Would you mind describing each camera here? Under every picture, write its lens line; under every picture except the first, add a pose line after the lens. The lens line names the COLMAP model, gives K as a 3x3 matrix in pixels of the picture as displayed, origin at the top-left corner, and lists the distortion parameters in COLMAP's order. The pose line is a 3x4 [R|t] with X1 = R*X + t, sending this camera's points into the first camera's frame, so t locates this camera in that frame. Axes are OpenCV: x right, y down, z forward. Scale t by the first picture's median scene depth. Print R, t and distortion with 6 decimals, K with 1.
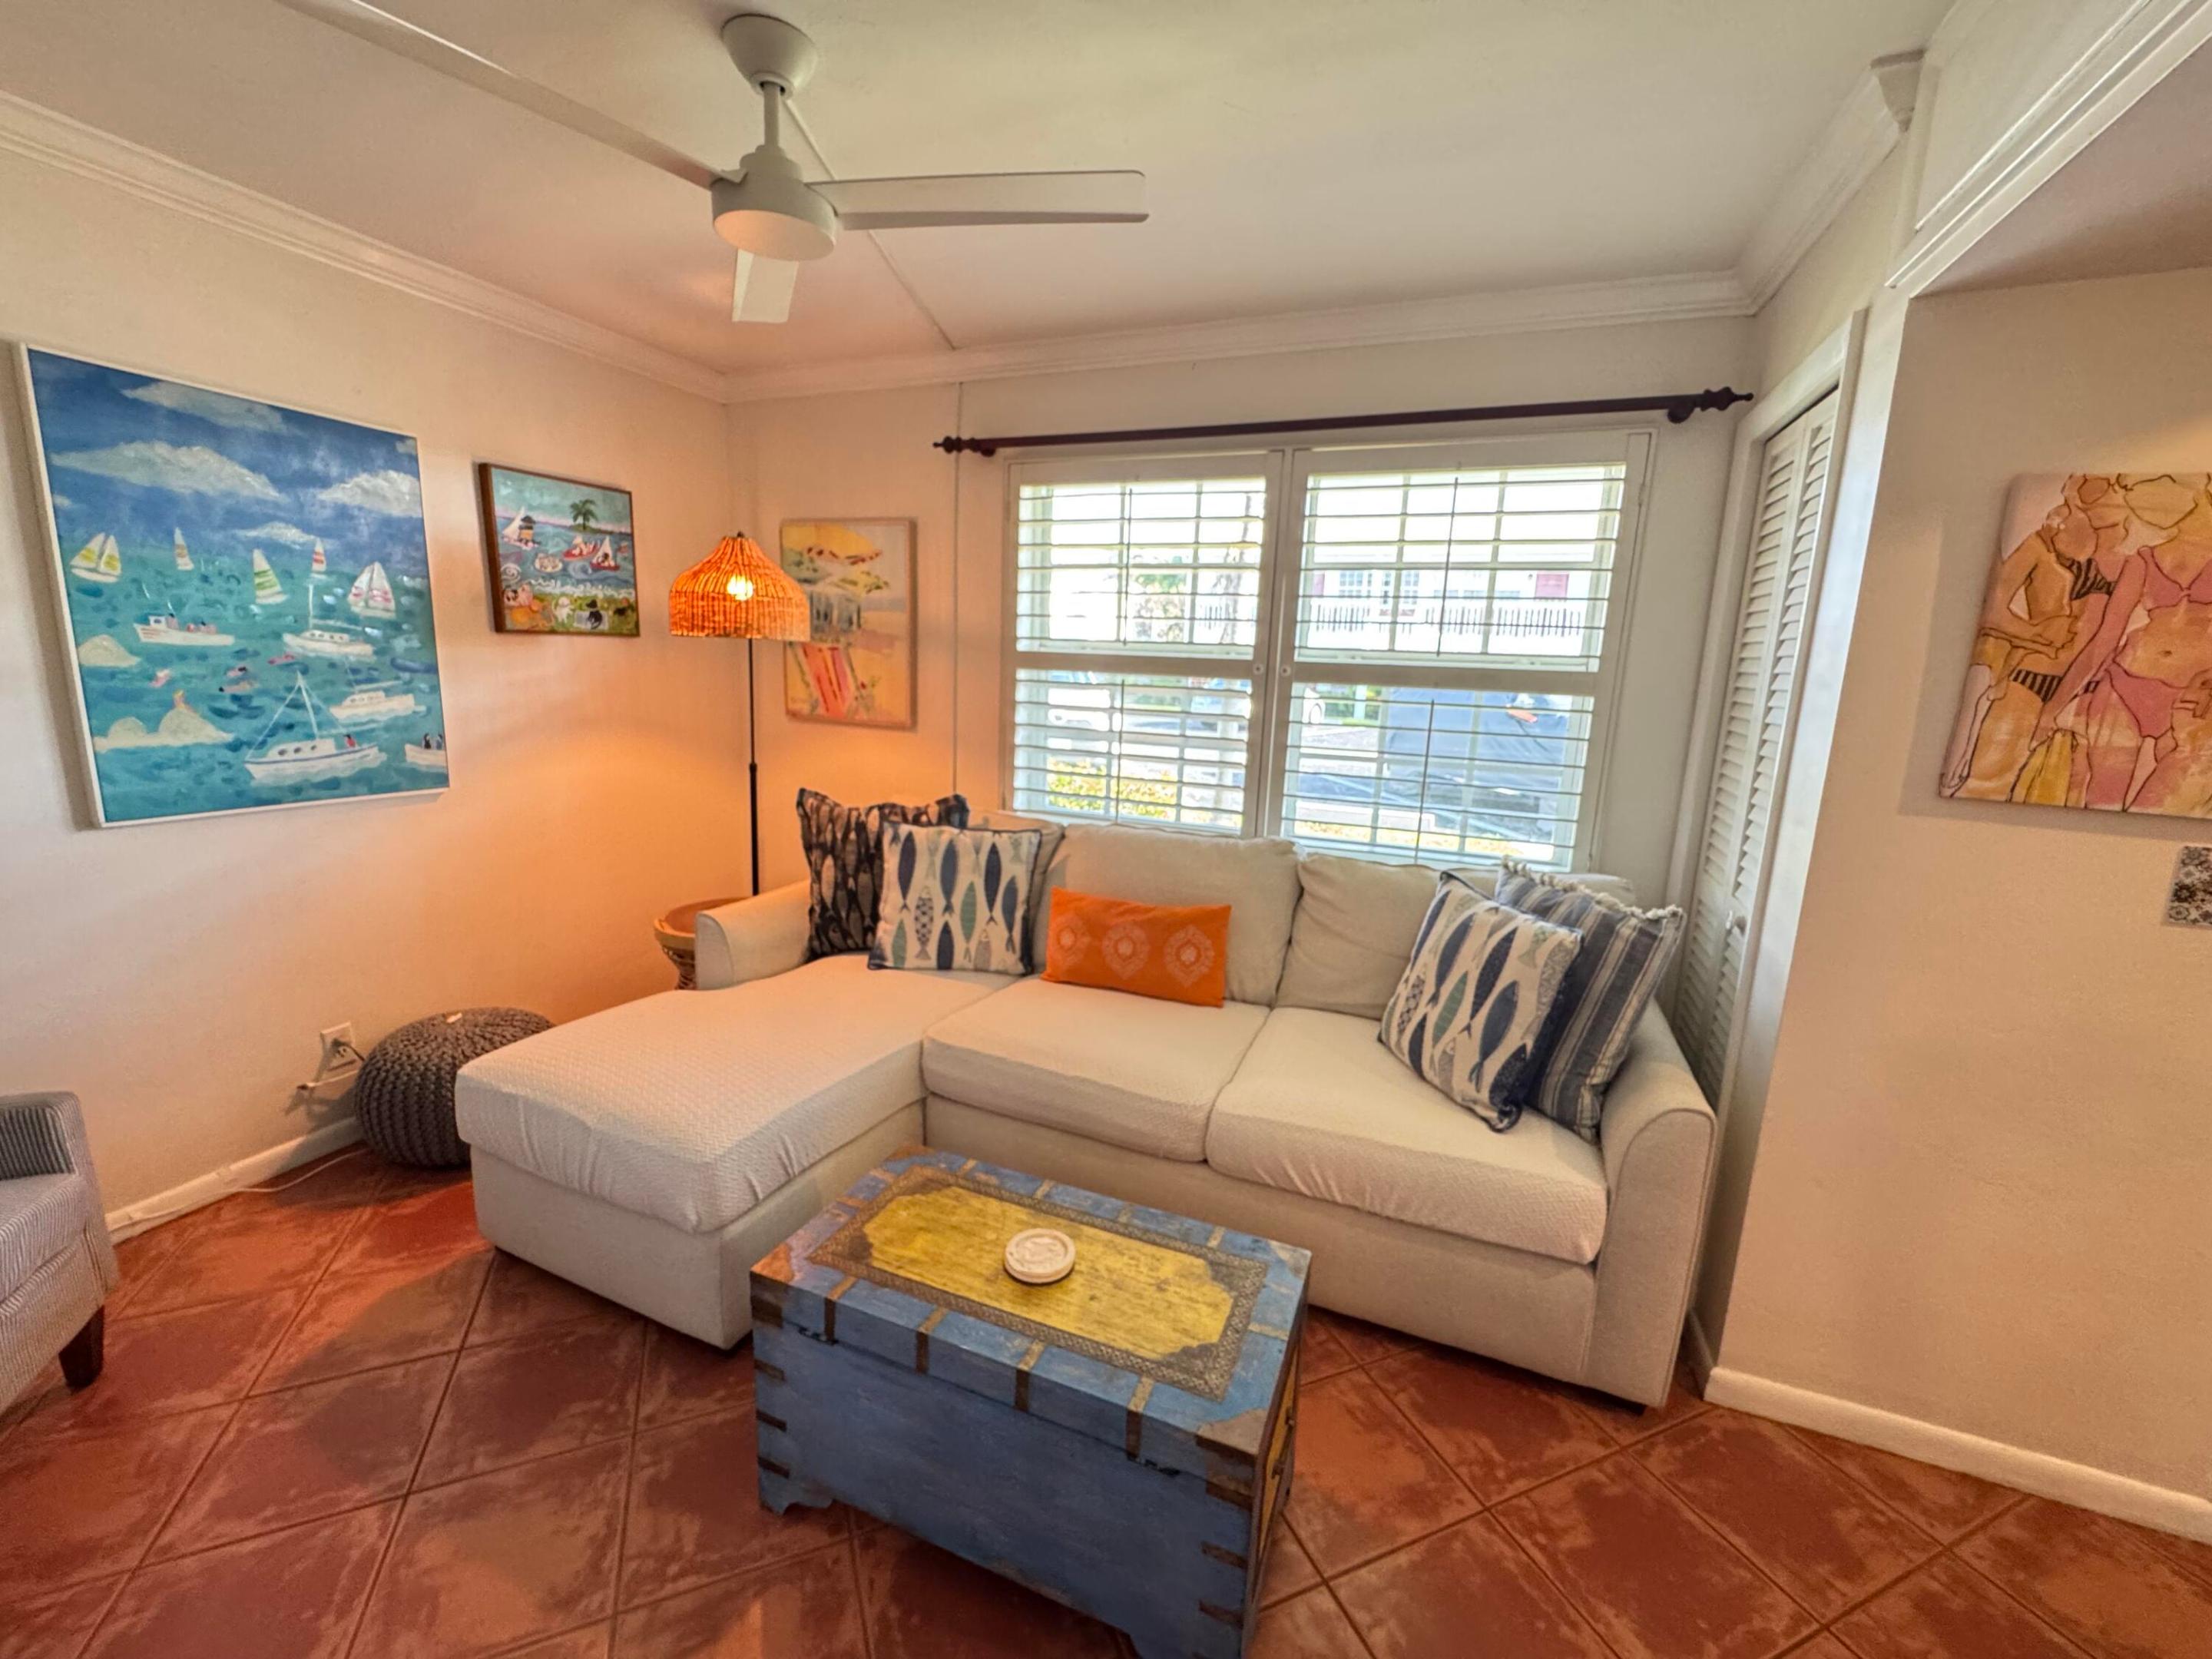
lens RADIAL K [[886.8, 0, 1108.3], [0, 886.8, 827.6], [0, 0, 1]] dist [-0.006002, 0.000623]
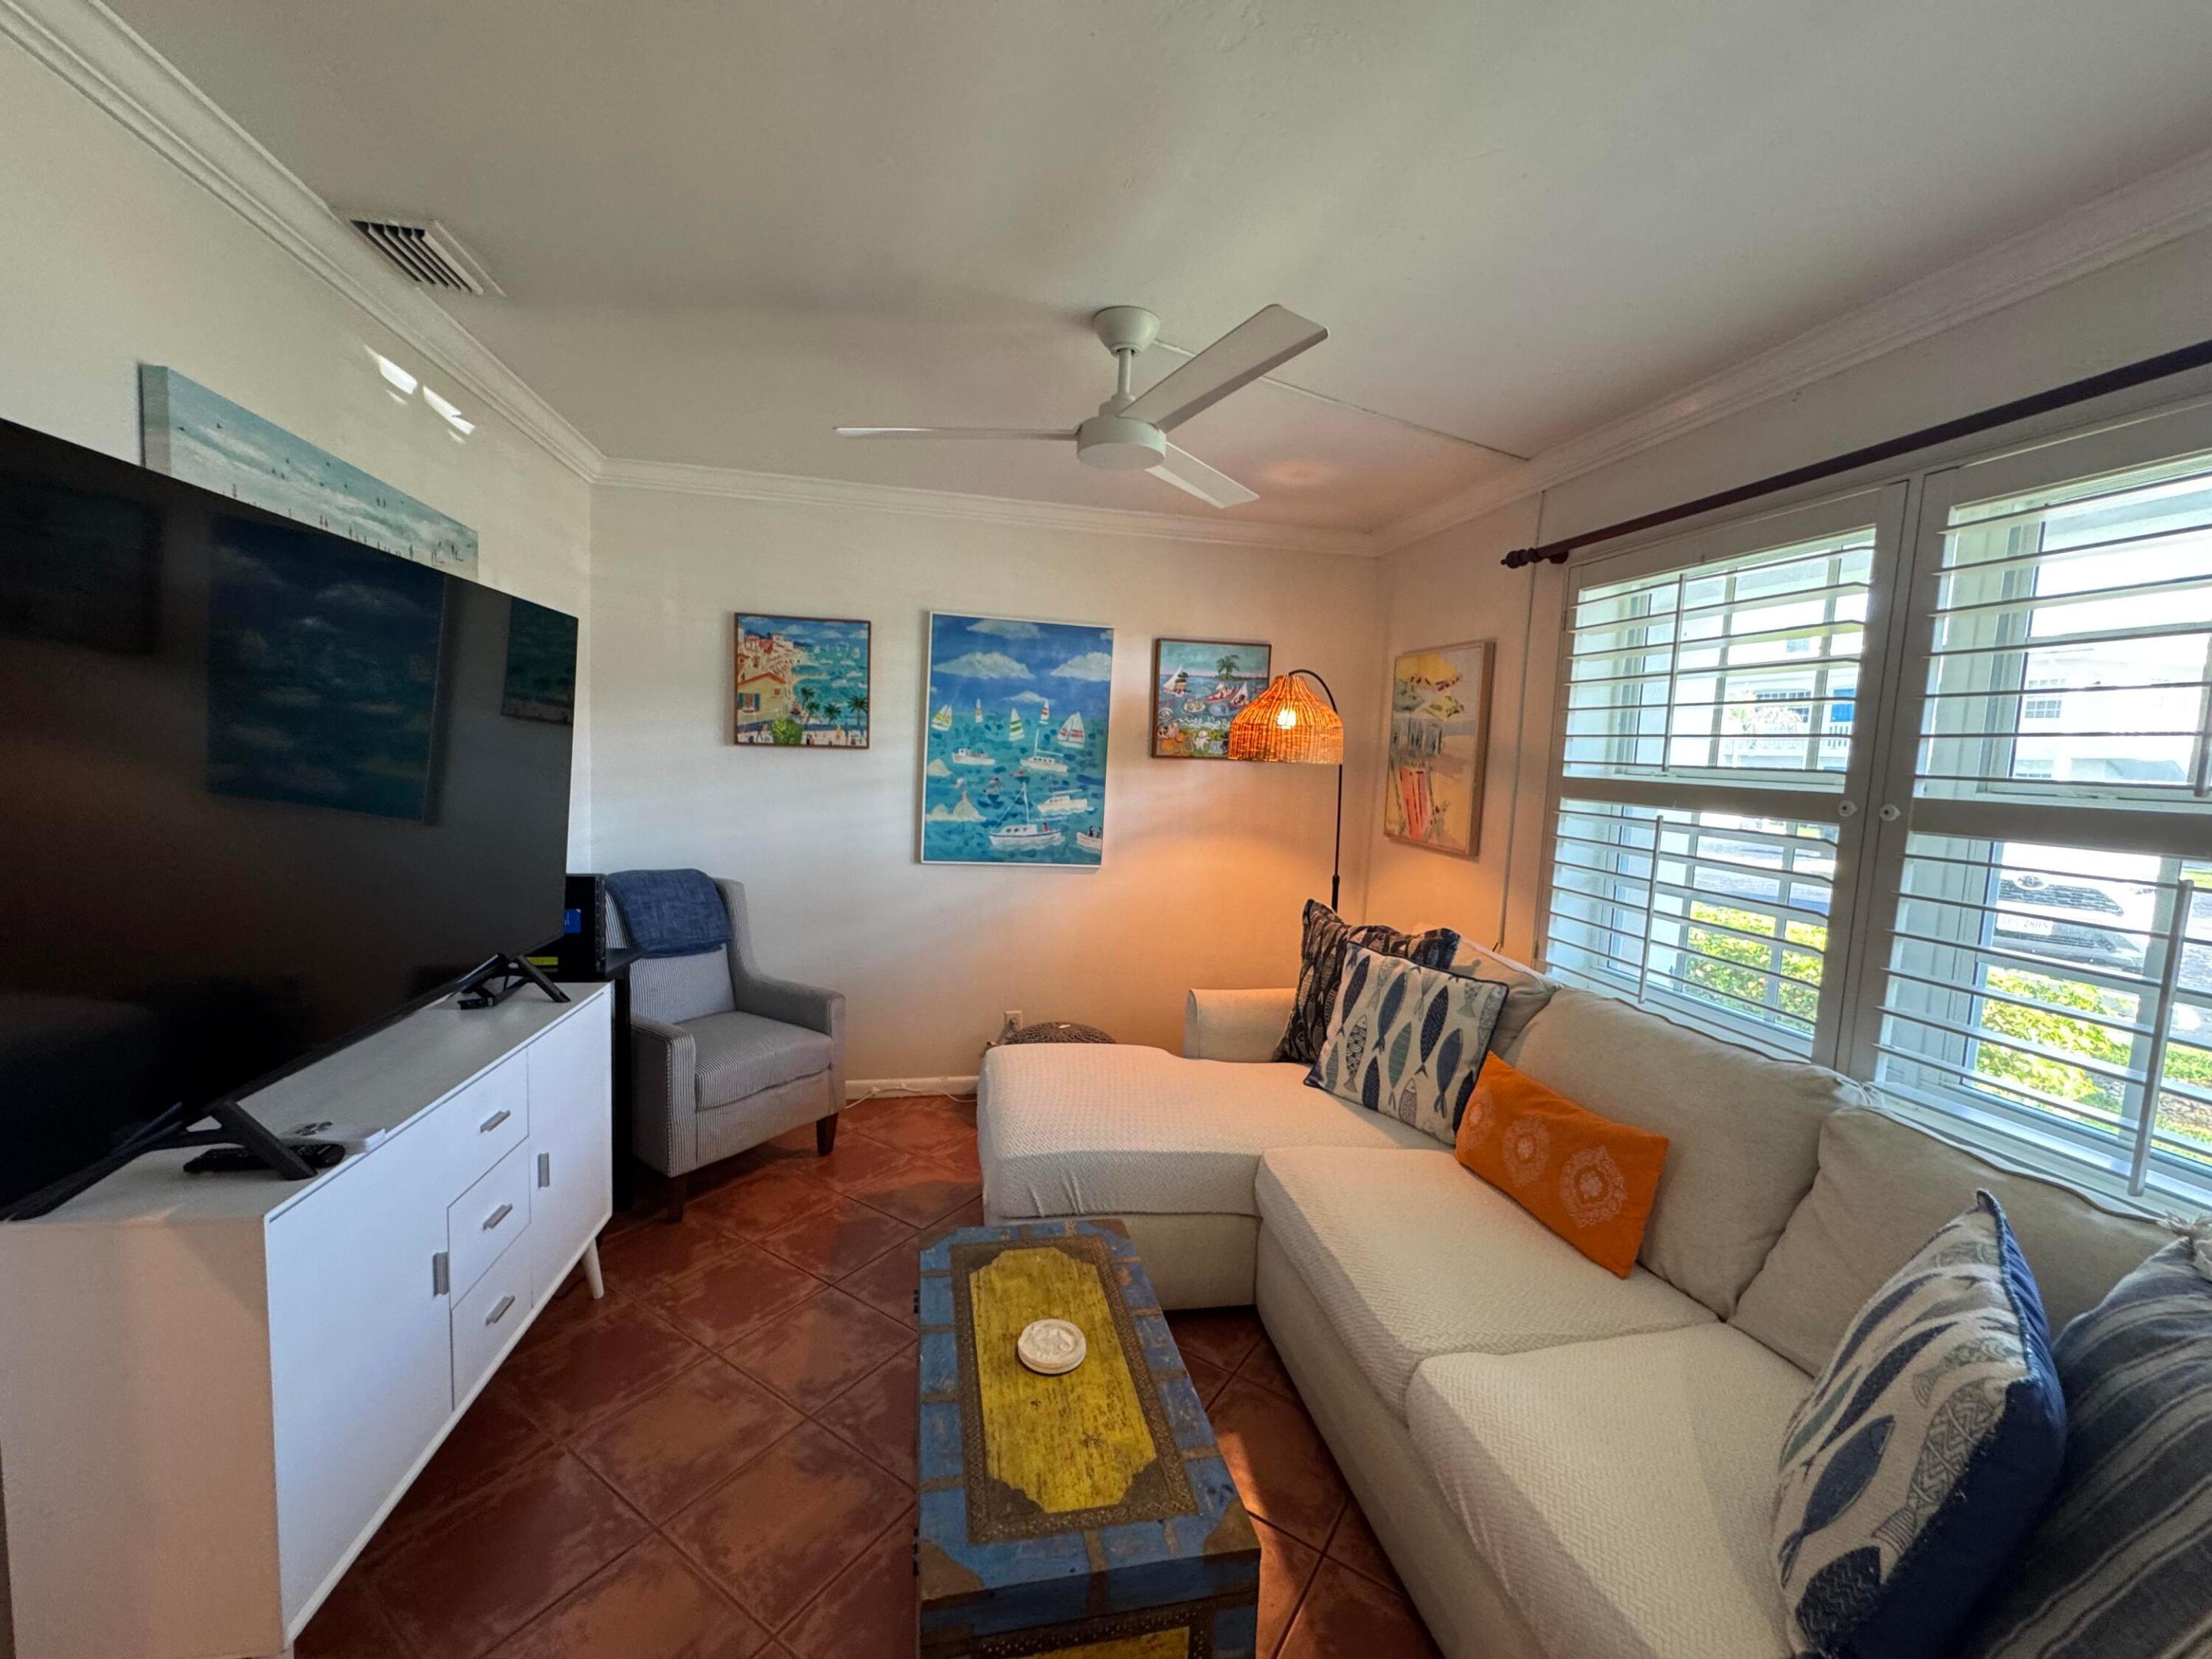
lens RADIAL K [[886.8, 0, 1110.3], [0, 886.8, 828.2], [0, 0, 1]] dist [-0.006002, 0.000623]
pose [[0.559144, 0.061644, -0.826776, 0.421413], [-0.176378, 0.983248, -0.045973, -0.039989], [0.810092, 0.171530, 0.560650, 0.203816]]
